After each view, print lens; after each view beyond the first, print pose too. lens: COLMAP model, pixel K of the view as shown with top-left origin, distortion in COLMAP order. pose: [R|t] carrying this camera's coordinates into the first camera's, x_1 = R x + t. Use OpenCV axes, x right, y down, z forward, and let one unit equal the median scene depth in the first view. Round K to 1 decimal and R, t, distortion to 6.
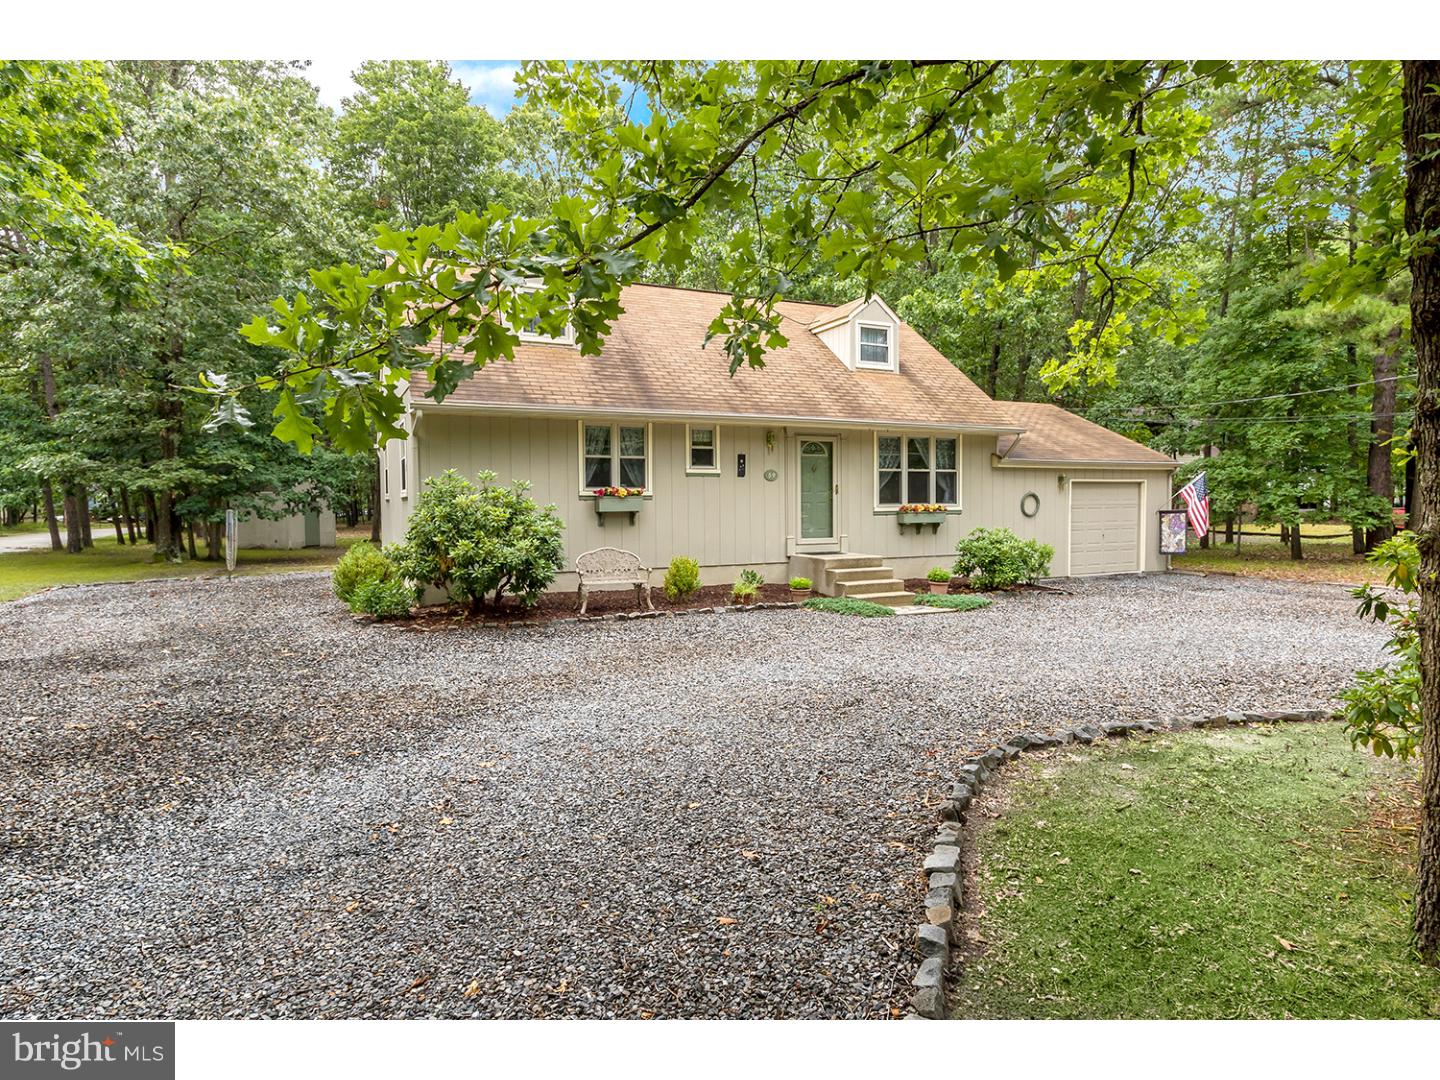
lens RADIAL K [[832.2, 0, 747.1], [0, 832.2, 537.4], [0, 0, 1]] dist [-0.002117, 0.000794]
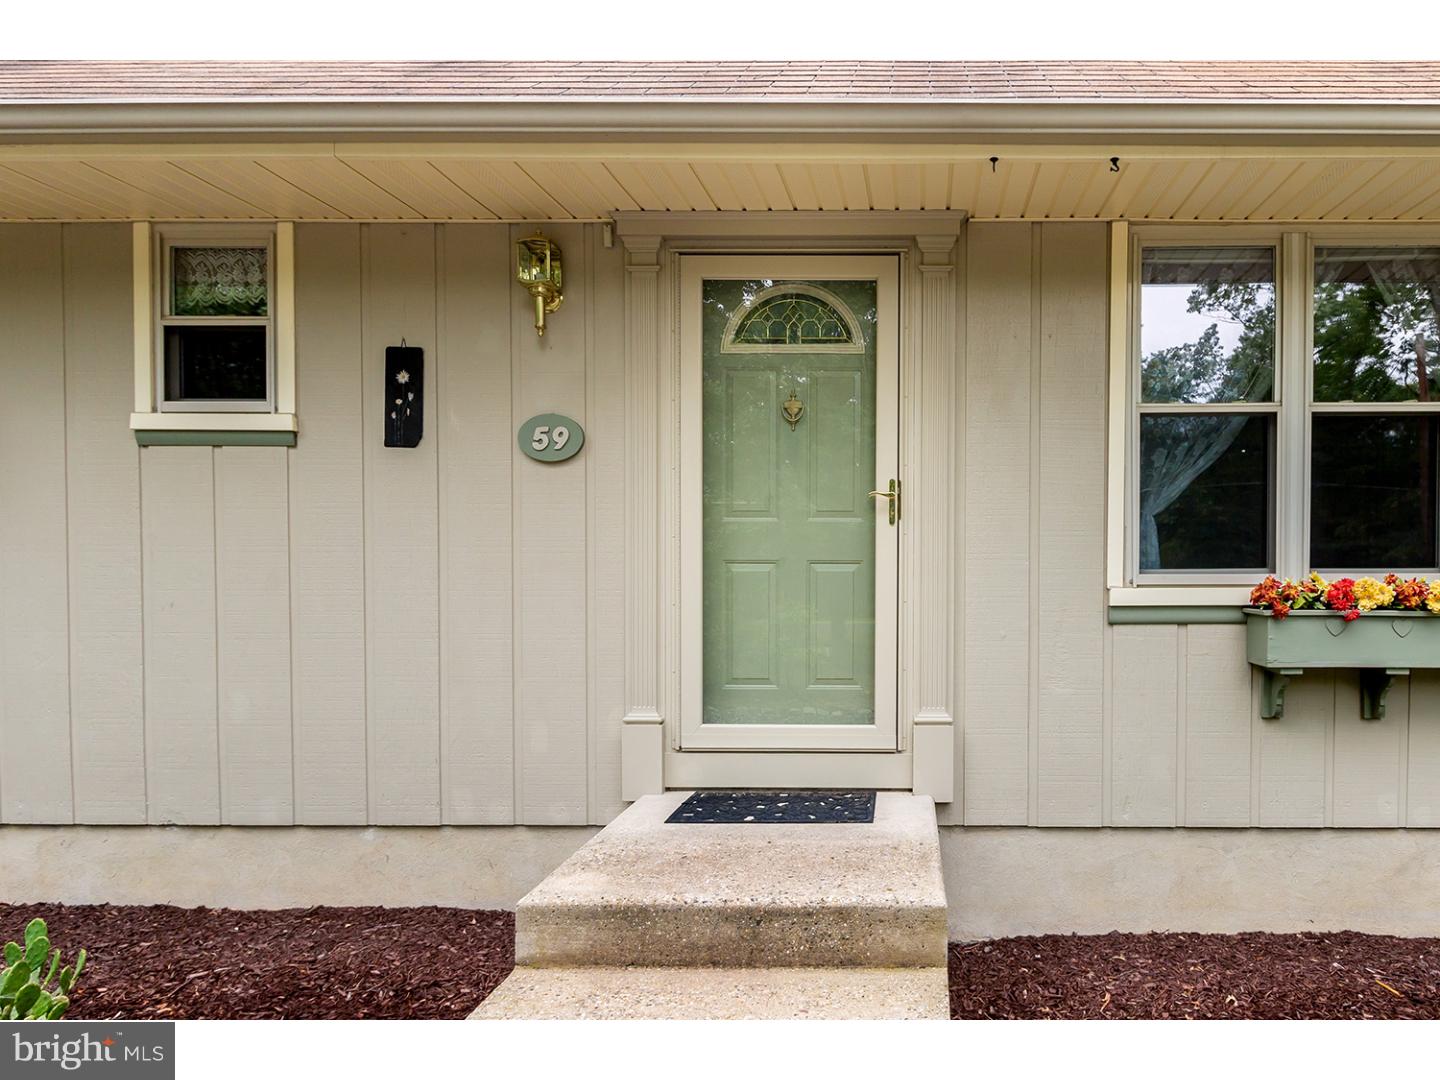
lens RADIAL K [[832.2, 0, 747.1], [0, 832.2, 537.4], [0, 0, 1]] dist [-0.002117, 0.000794]
pose [[0.889878, 0.013311, -0.456005, 0.165994], [-0.026730, 0.999378, -0.022990, -0.040665], [0.455415, 0.032647, 0.889680, 0.766053]]
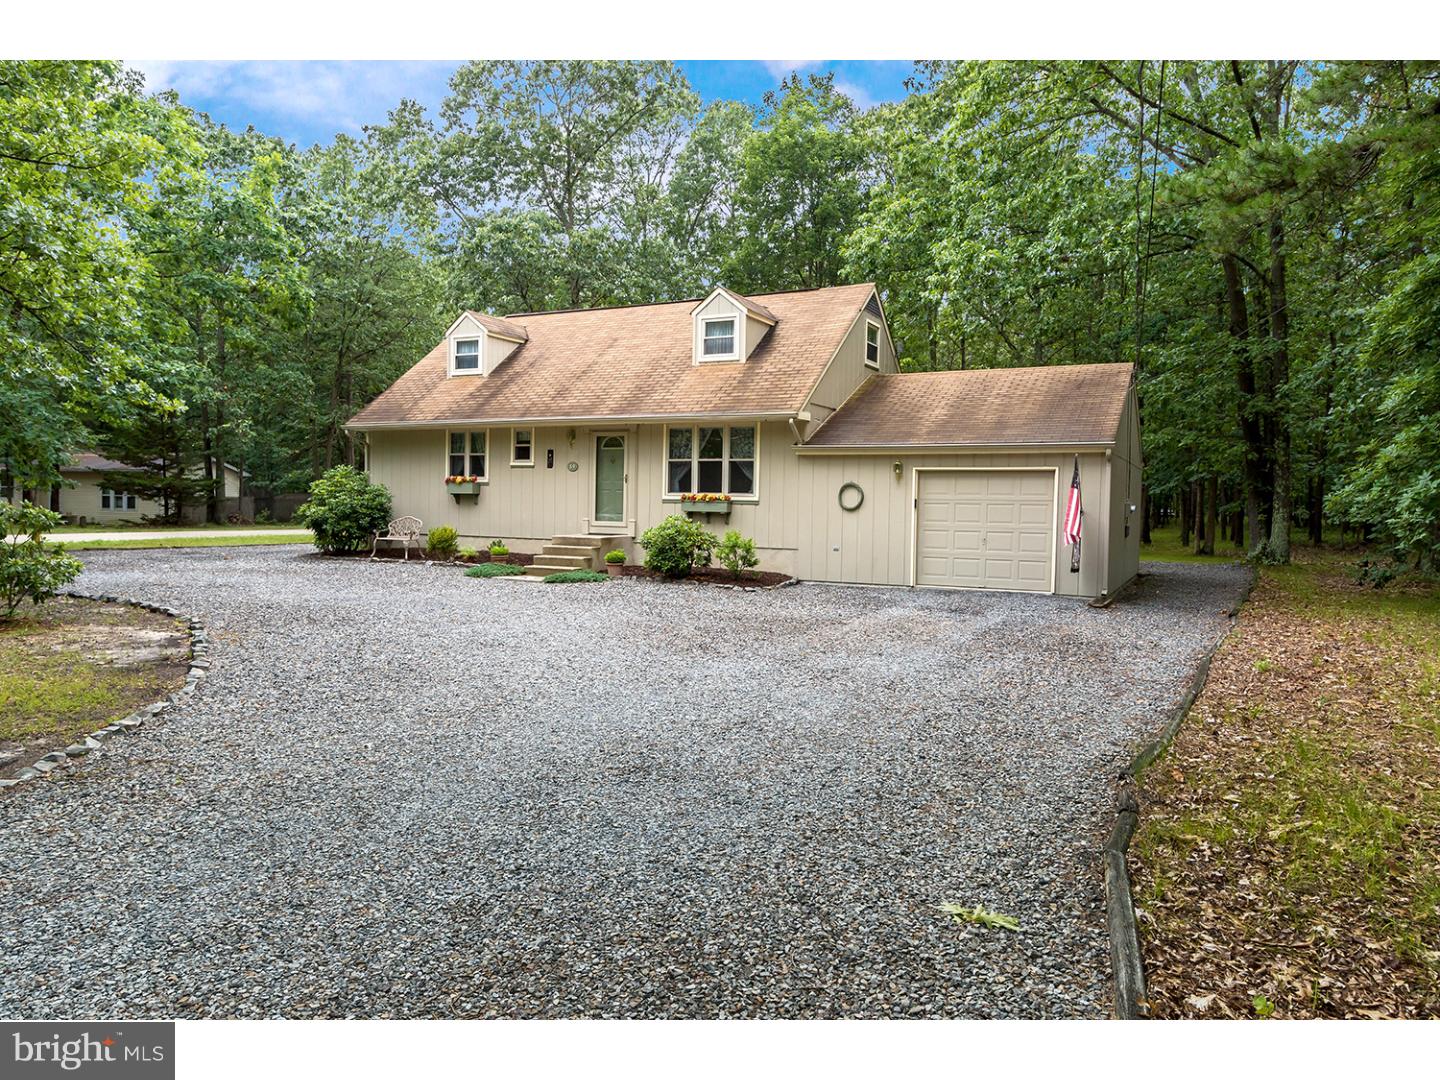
lens RADIAL K [[981.2, 0, 720.0], [0, 981.2, 540.0], [0, 0, 1]] dist [0.005367, 0.000305]
pose [[0.587632, 0.047630, -0.807725, 1.205230], [-0.055535, 0.998286, 0.018464, -0.006335], [0.807220, 0.034007, 0.589270, 0.317934]]
